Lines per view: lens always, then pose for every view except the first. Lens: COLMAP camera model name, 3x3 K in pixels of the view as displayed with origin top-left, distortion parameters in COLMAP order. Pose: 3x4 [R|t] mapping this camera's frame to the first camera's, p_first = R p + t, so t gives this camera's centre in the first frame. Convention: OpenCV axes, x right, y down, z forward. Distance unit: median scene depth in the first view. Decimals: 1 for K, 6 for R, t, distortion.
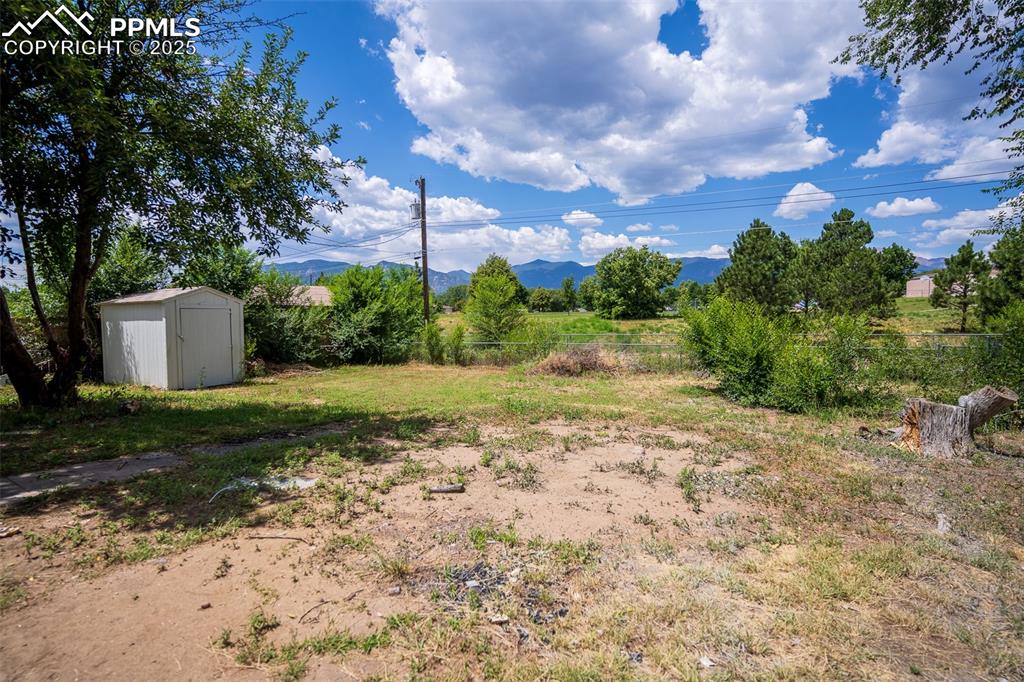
lens RADIAL K [[503.5, 0, 512.4], [0, 503.5, 340.0], [0, 0, 1]] dist [-0.064238, 0.013519]
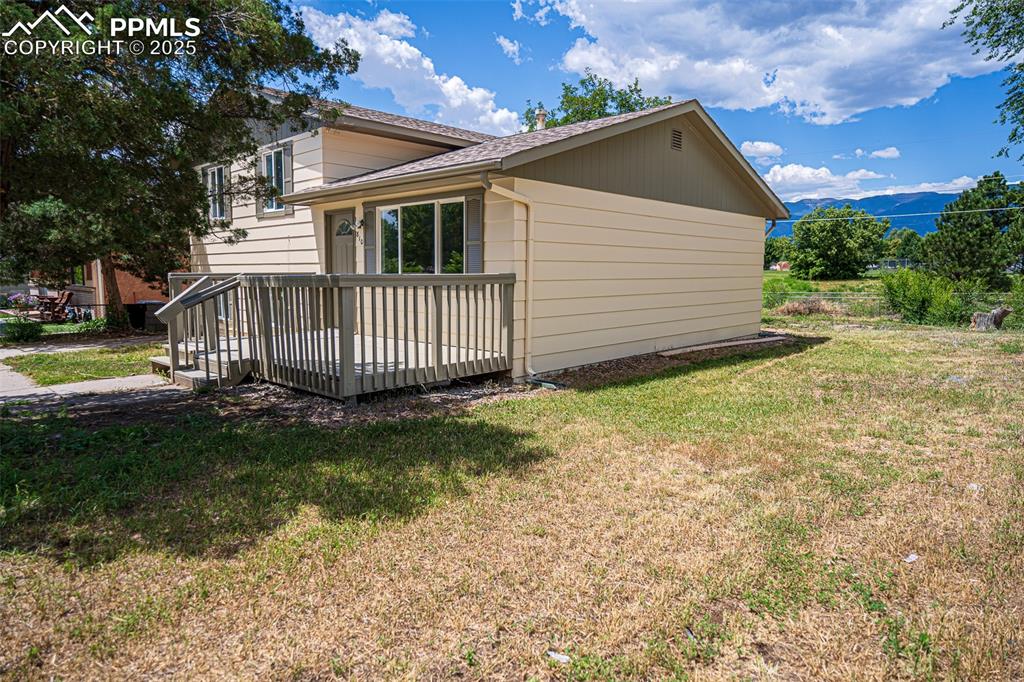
lens RADIAL K [[608.6, 0, 507.9], [0, 608.6, 338.7], [0, 0, 1]] dist [0.000237, 0.001326]
pose [[0.972736, 0.027395, -0.230293, -0.109330], [-0.014031, 0.998132, 0.059468, 0.013016], [0.231492, -0.054615, 0.971303, -0.349863]]
